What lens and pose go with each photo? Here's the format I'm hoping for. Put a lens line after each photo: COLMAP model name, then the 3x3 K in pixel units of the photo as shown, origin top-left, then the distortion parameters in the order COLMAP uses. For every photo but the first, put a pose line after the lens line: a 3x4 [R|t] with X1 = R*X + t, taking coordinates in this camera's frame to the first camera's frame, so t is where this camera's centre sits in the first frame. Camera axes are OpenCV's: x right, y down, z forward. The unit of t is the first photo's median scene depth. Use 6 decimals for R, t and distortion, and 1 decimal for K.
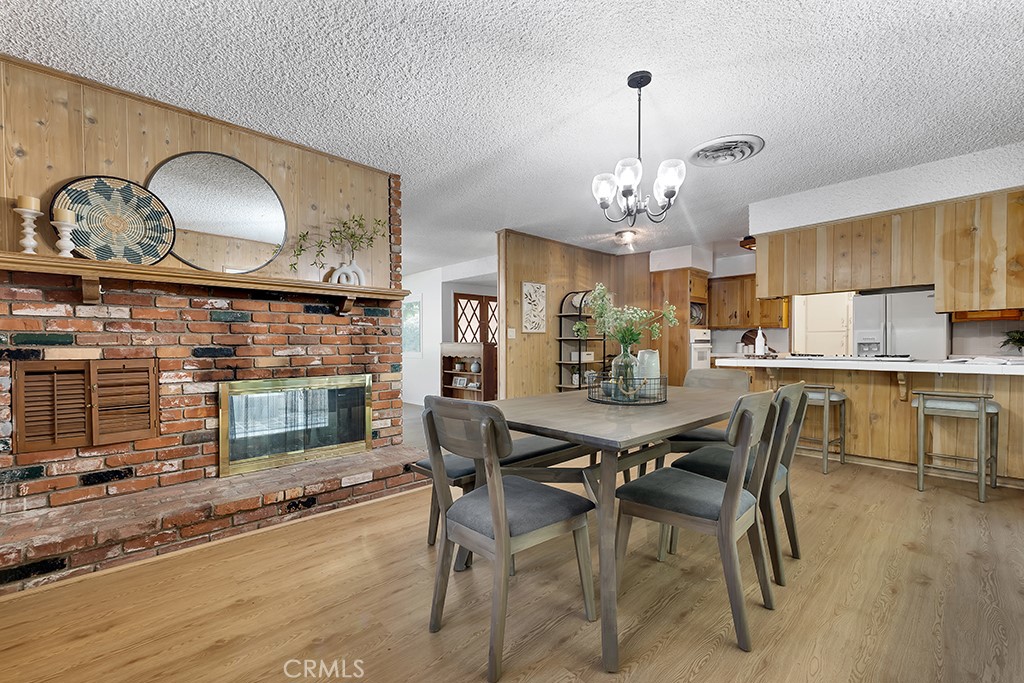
lens RADIAL K [[425.7, 0, 508.5], [0, 425.7, 352.0], [0, 0, 1]] dist [0.001860, -0.000265]
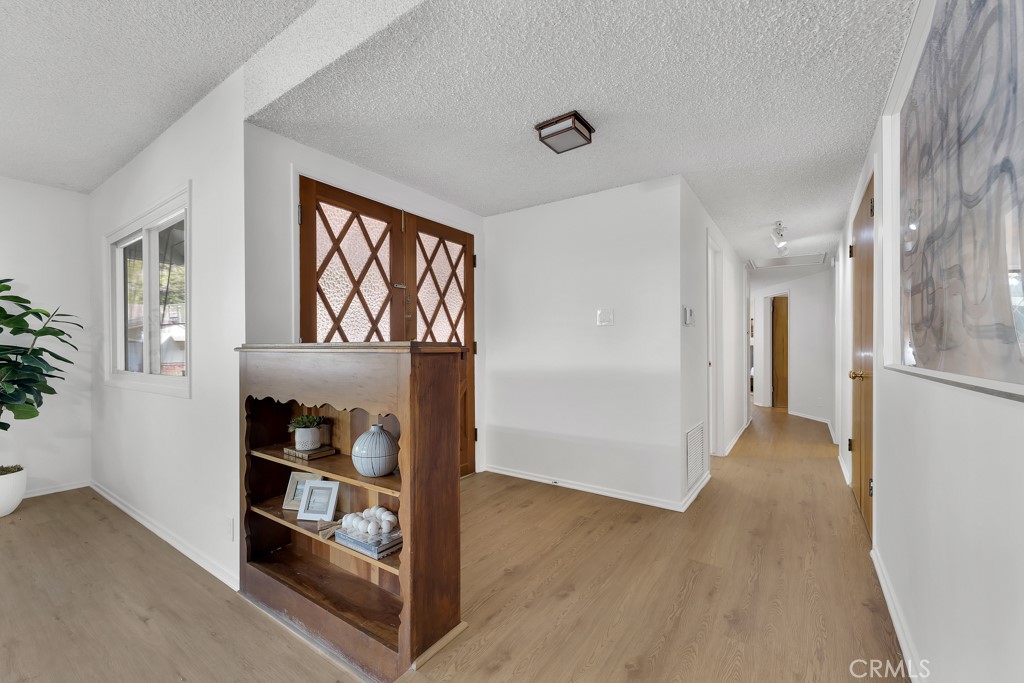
lens RADIAL K [[424.6, 0, 511.0], [0, 424.6, 351.1], [0, 0, 1]] dist [0.001840, -0.000495]
pose [[0.977766, -0.002298, 0.209686, -0.060606], [0.004964, 0.999913, -0.012187, -0.017523], [-0.209640, 0.012957, 0.977693, 0.874674]]
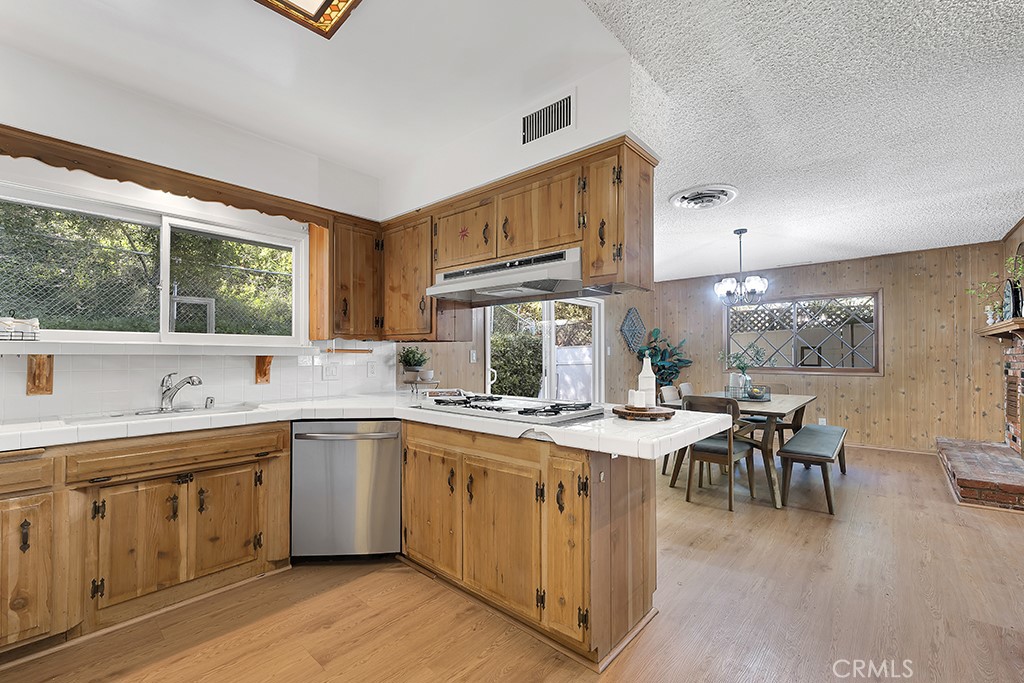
lens RADIAL K [[428.0, 0, 508.0], [0, 428.0, 352.1], [0, 0, 1]] dist [0.002038, -0.000608]
pose [[-0.996062, 0.003764, -0.088579, 0.537730], [0.002920, 0.999949, 0.009652, -0.042668], [0.088611, 0.009355, -0.996022, 1.001234]]
